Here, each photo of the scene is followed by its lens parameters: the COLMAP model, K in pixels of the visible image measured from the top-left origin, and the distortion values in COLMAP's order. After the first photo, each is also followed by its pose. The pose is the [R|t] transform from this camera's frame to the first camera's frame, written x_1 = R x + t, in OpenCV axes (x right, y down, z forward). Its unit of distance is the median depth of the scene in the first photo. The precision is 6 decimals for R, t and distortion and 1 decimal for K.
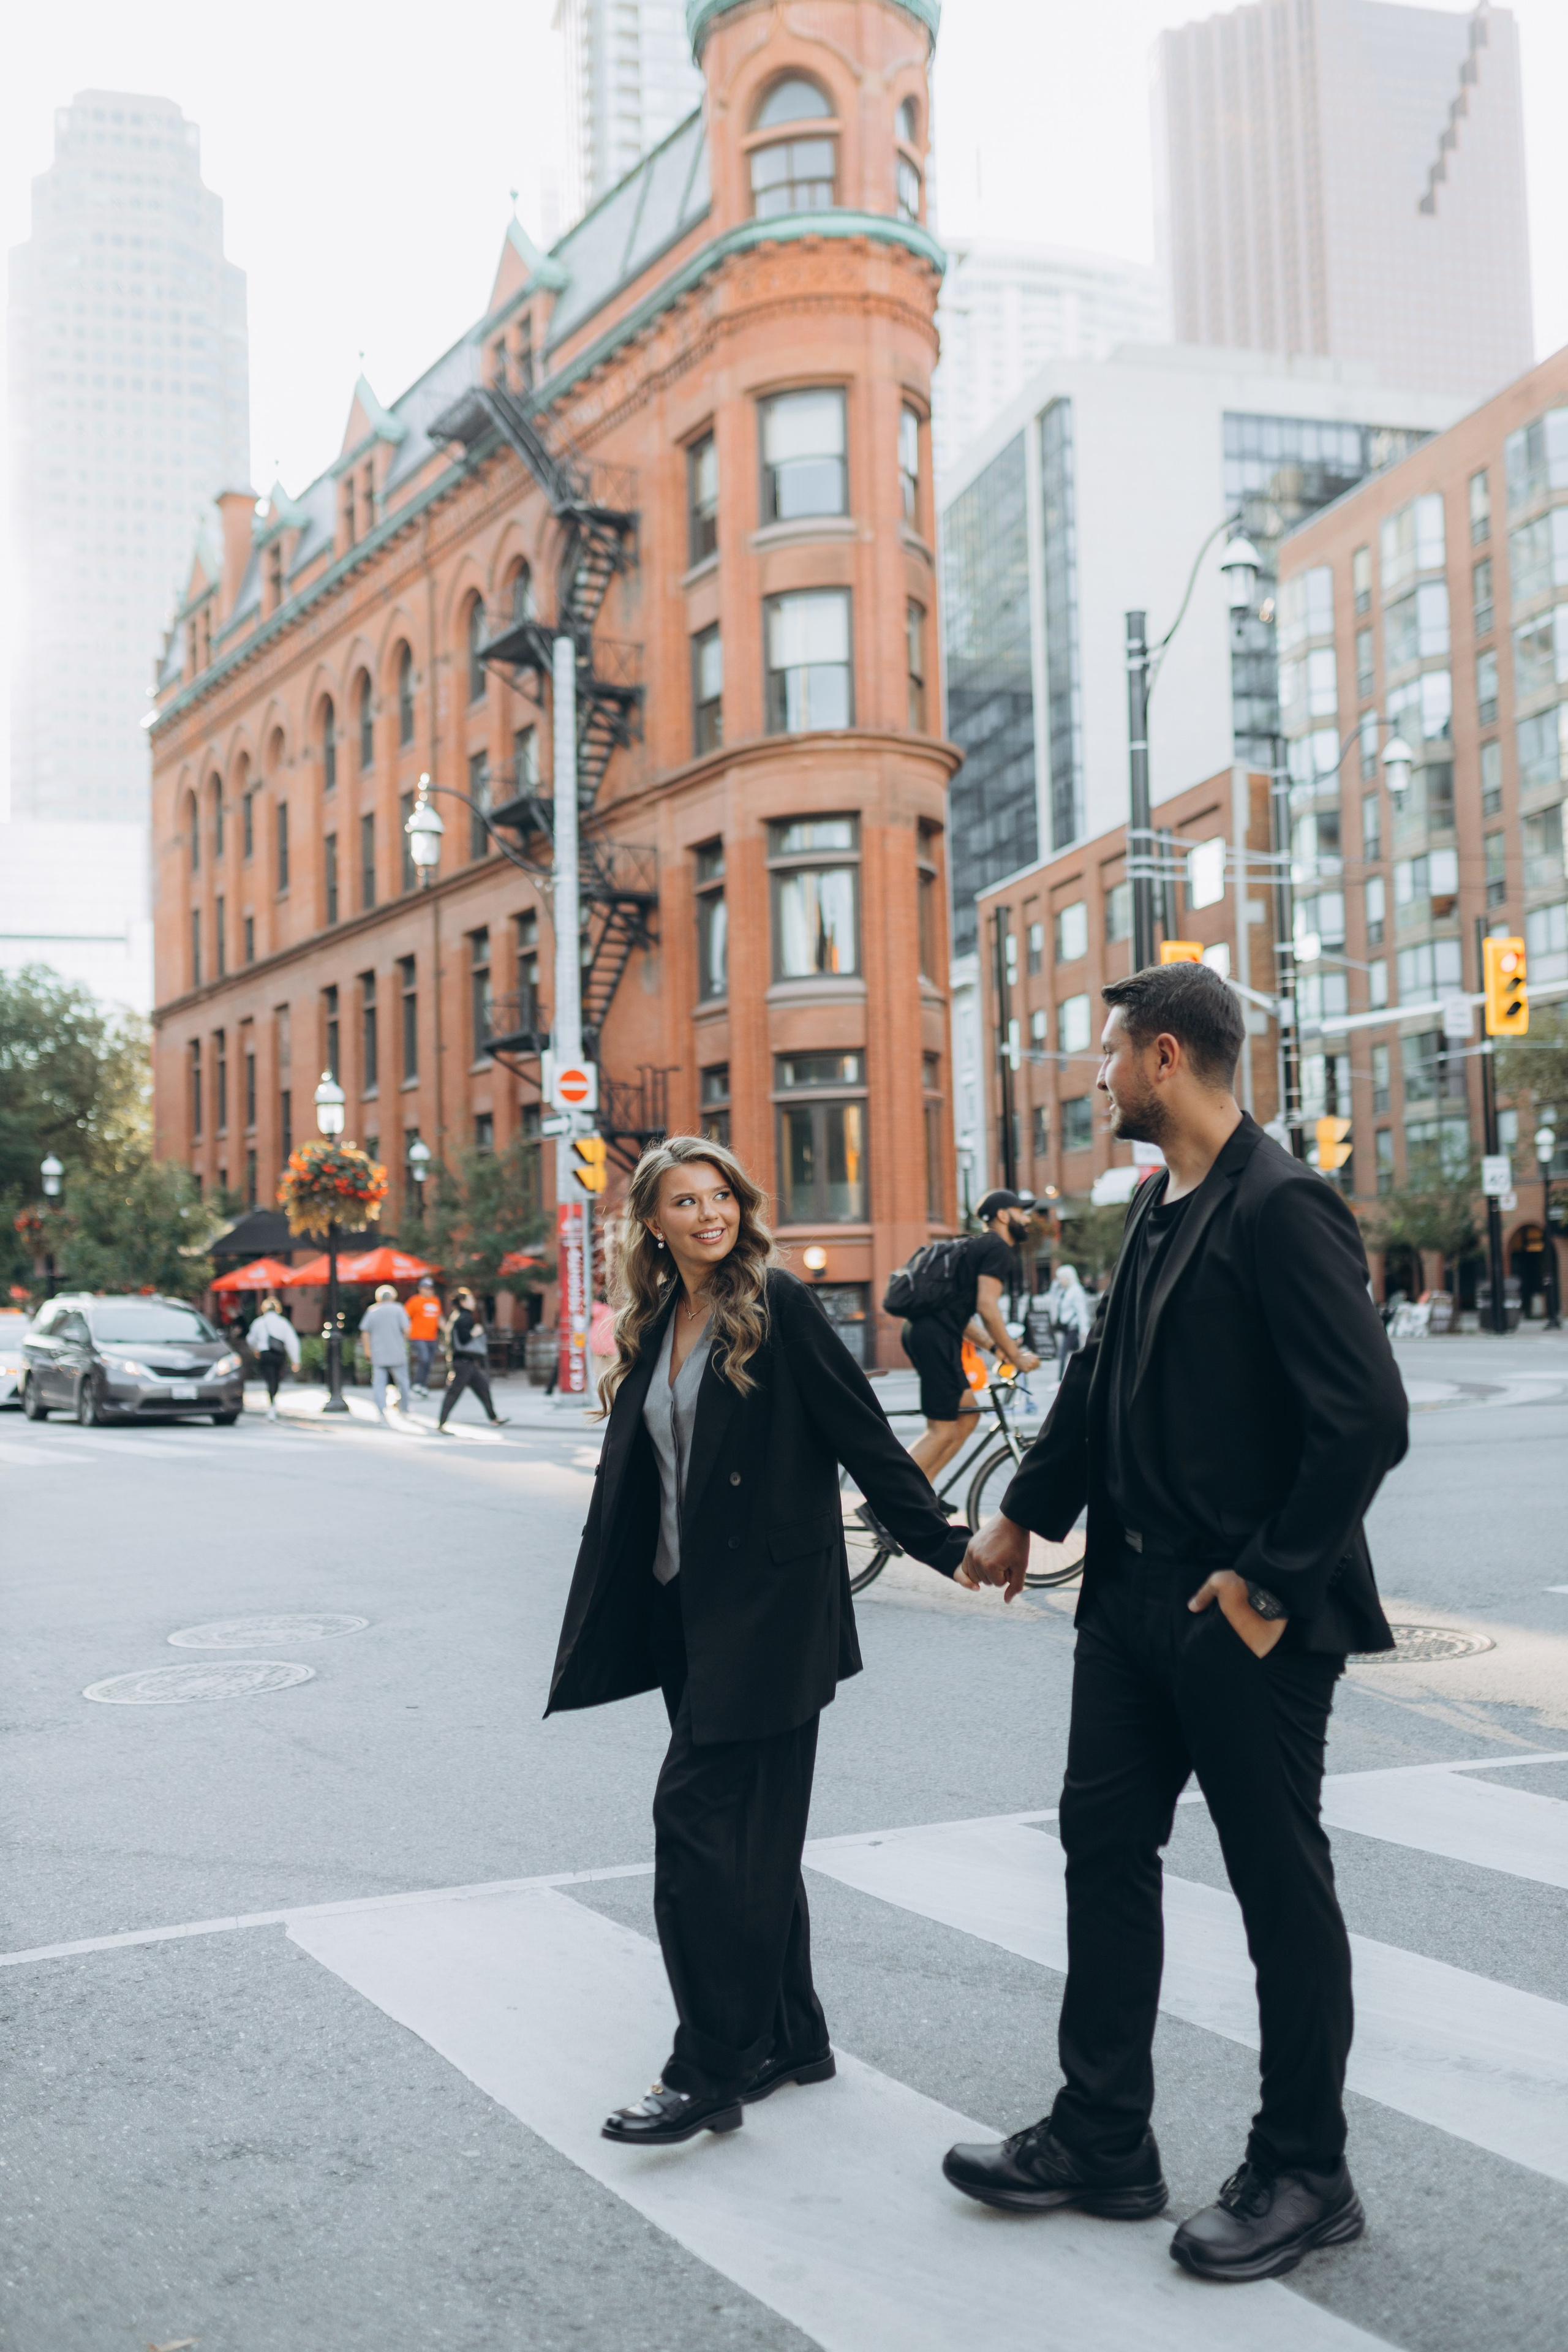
lens RADIAL K [[2212.2, 0, 798.0], [0, 2212.2, 1191.8], [0, 0, 1]] dist [0.022797, 0.000000]
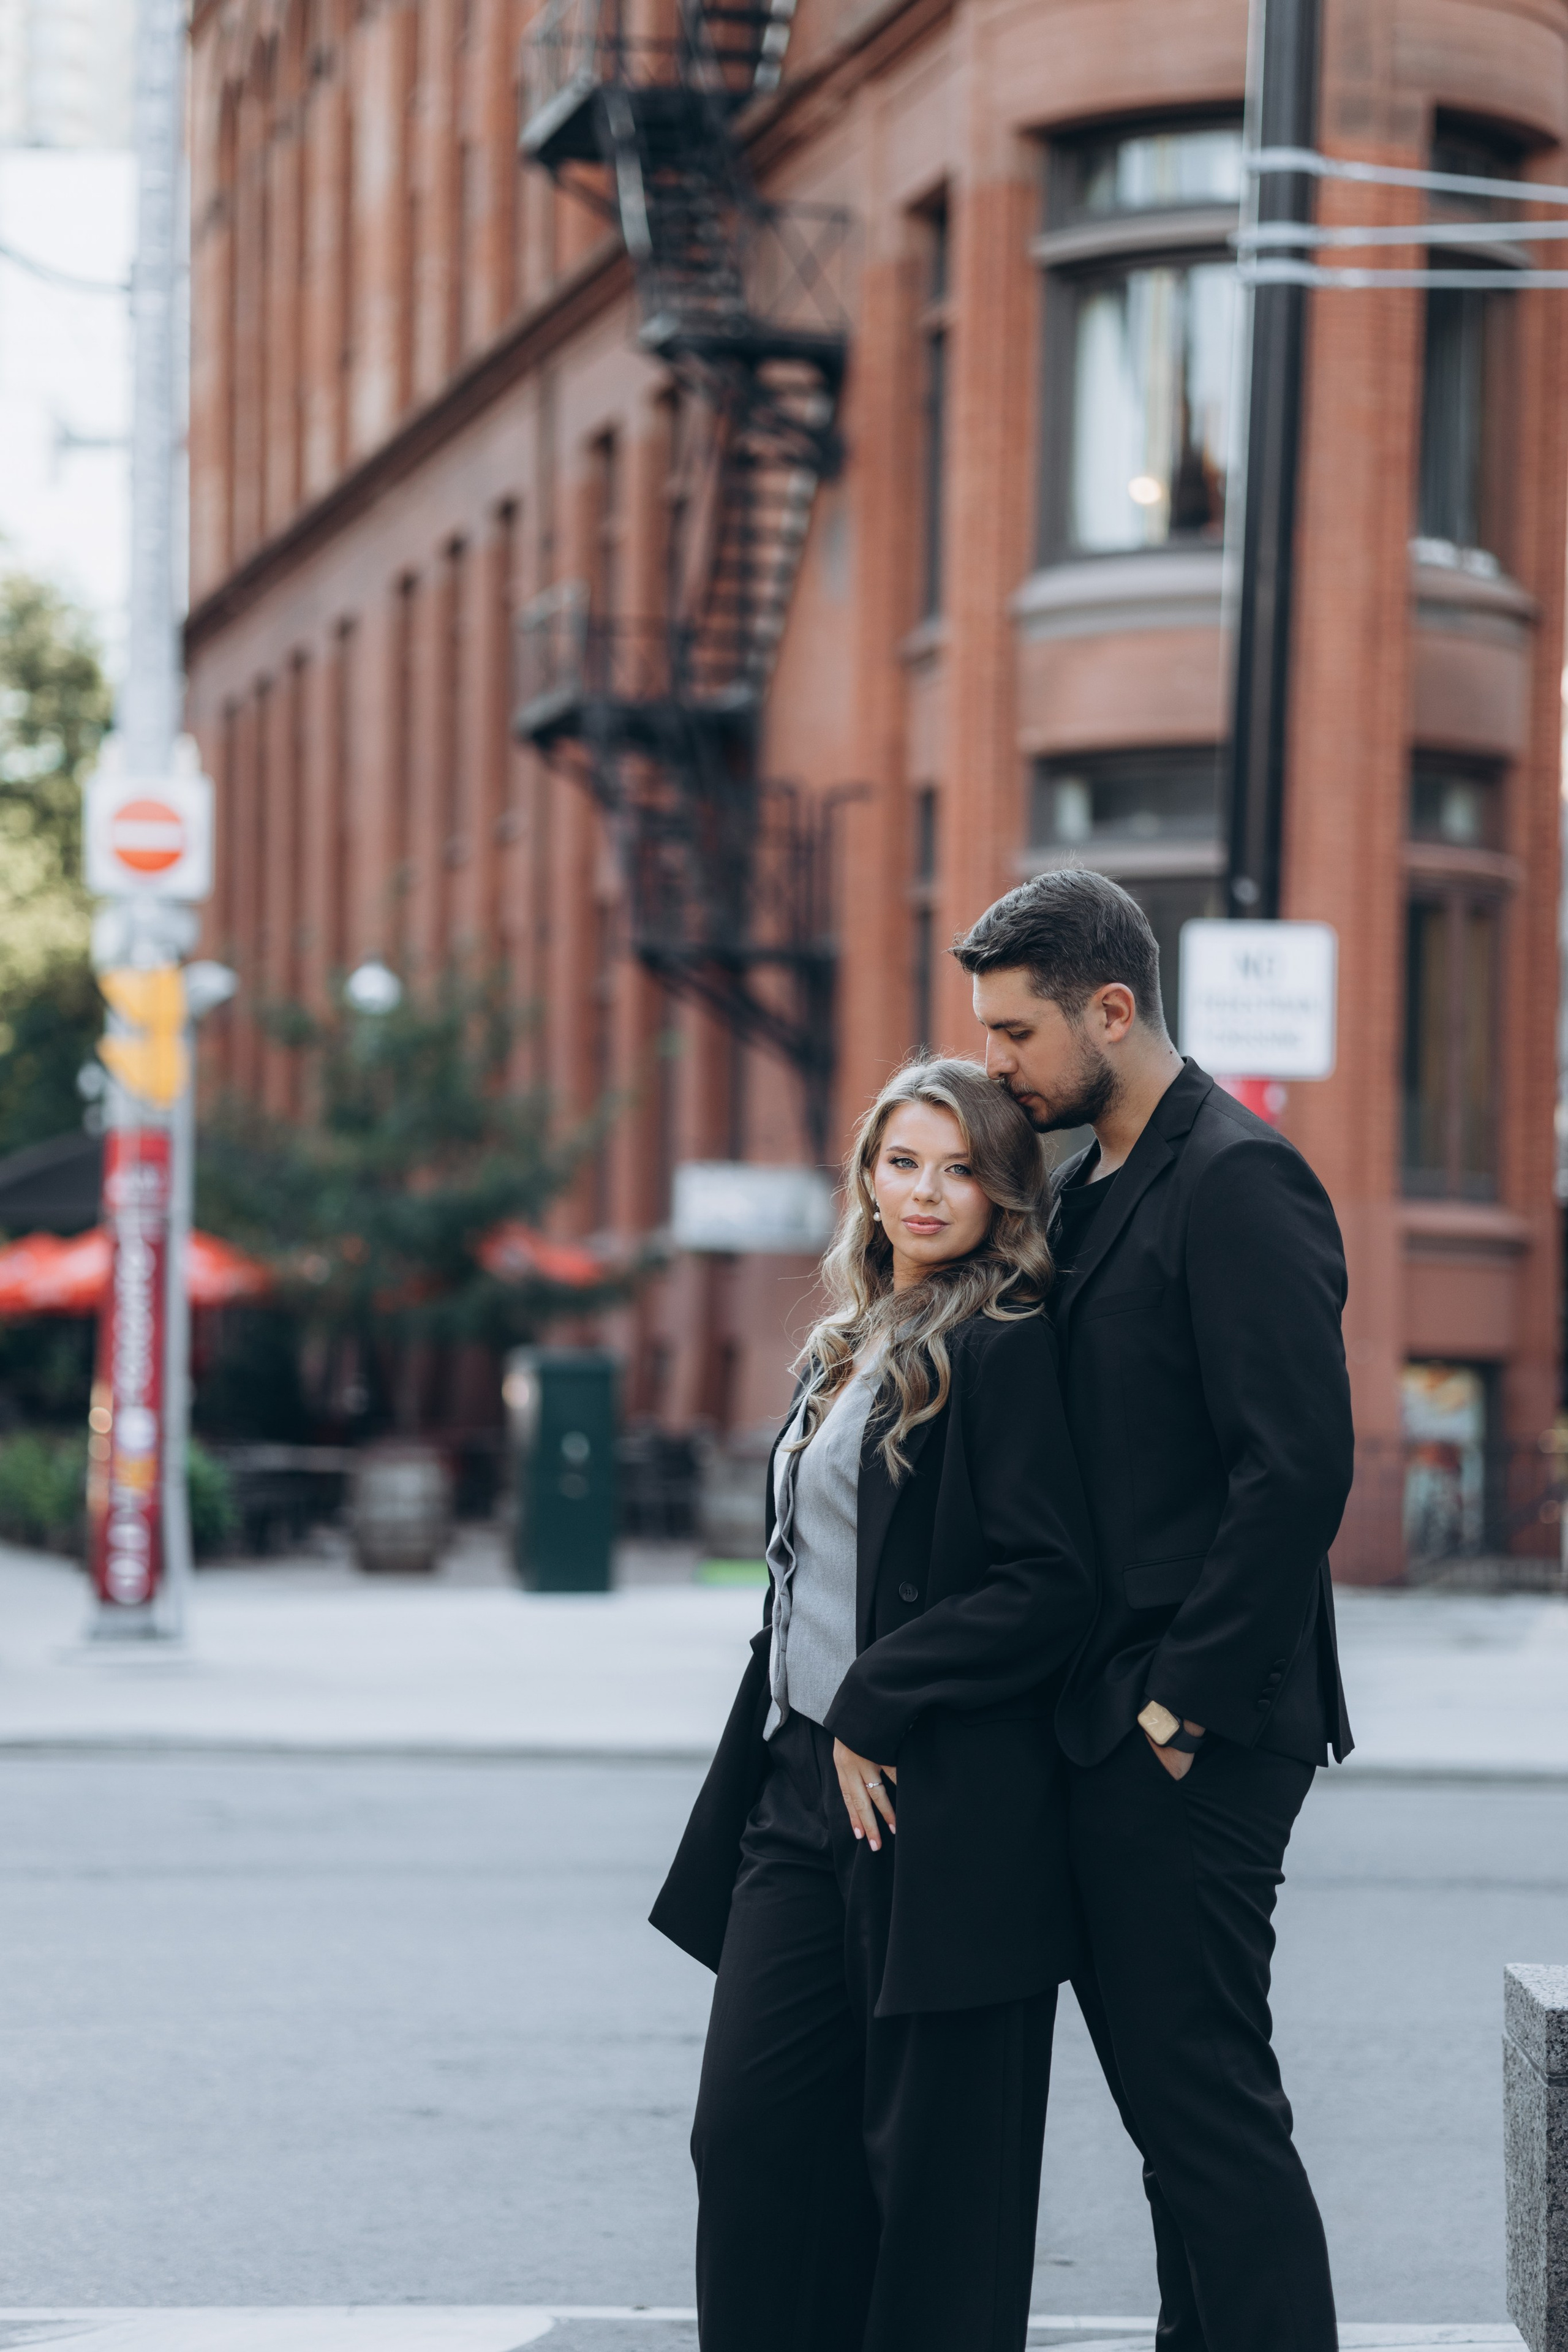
lens RADIAL K [[5462.1, 0, 743.7], [0, 5462.1, 1210.5], [0, 0, 1]] dist [0.573978, 0.000000]
pose [[0.950800, 0.034059, -0.307928, 0.238664], [-0.026529, 0.999239, 0.028606, -0.008799], [0.308668, -0.019030, 0.950979, 0.067170]]
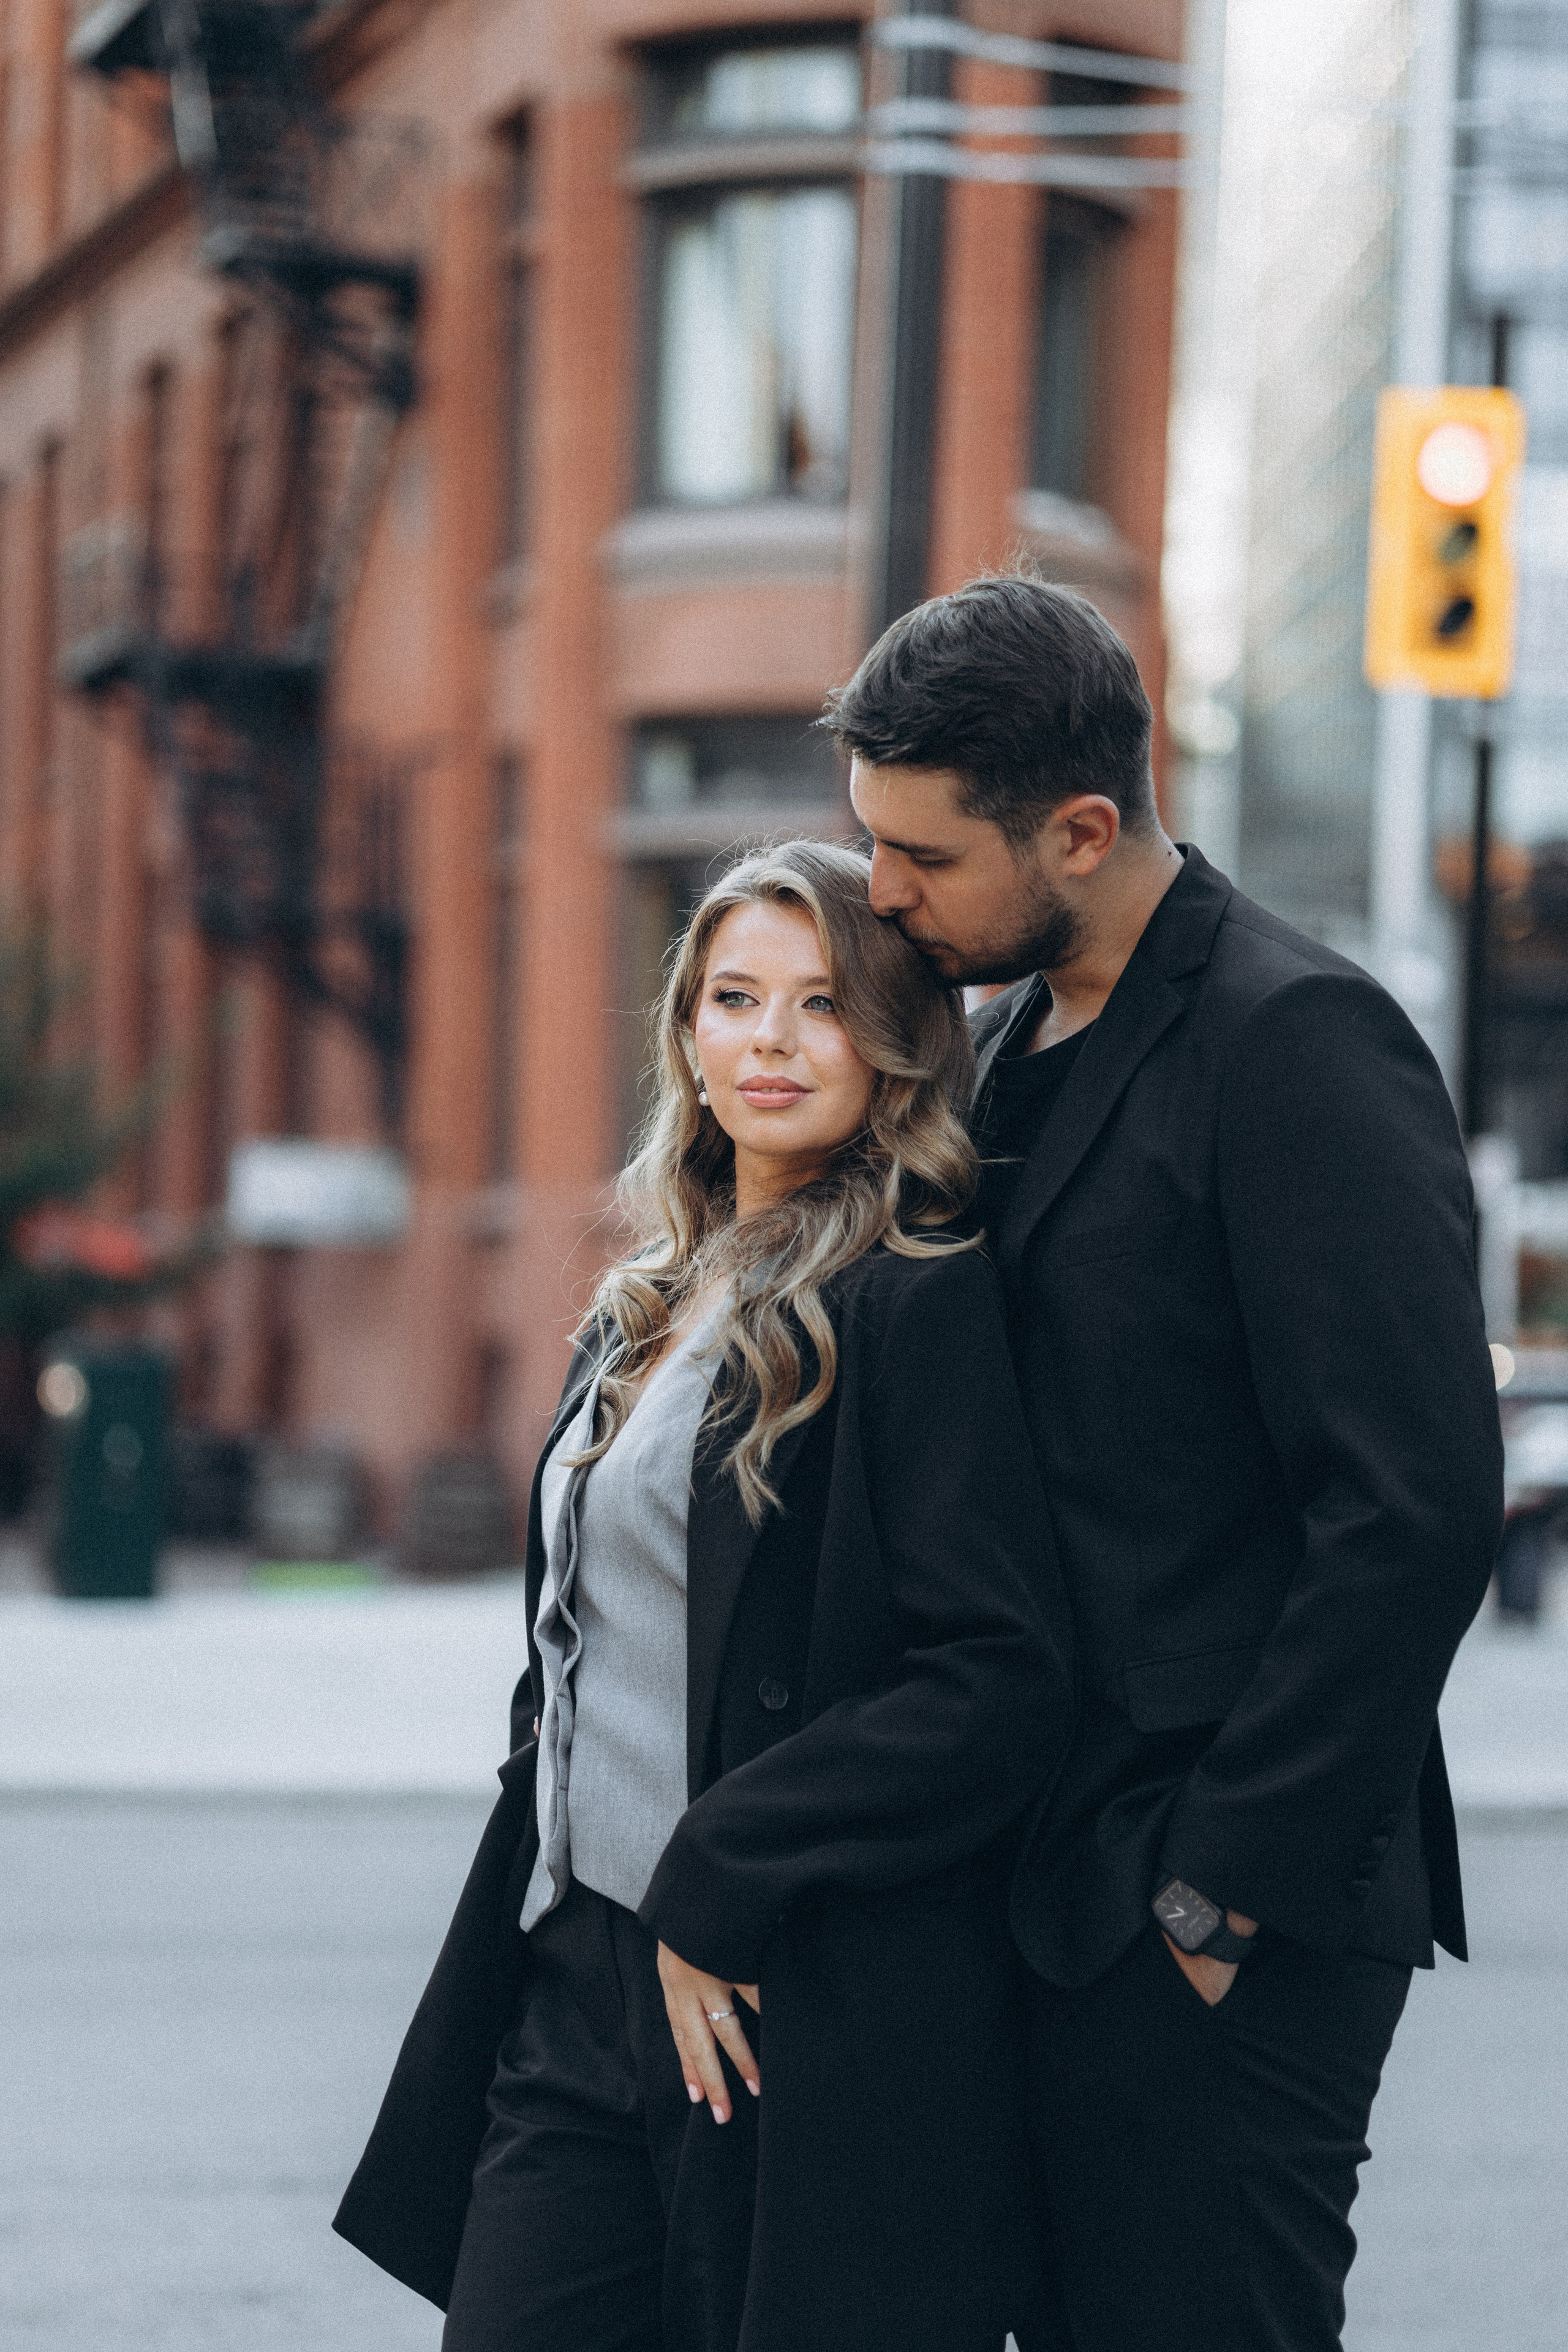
lens RADIAL K [[5462.1, 0, 784.0], [0, 5462.1, 1227.0], [0, 0, 1]] dist [0.573978, 0.000000]
pose [[0.974238, 0.046408, -0.220696, 0.217212], [-0.041116, 0.998747, 0.028514, -0.004732], [0.221743, -0.018705, 0.974926, 0.121066]]
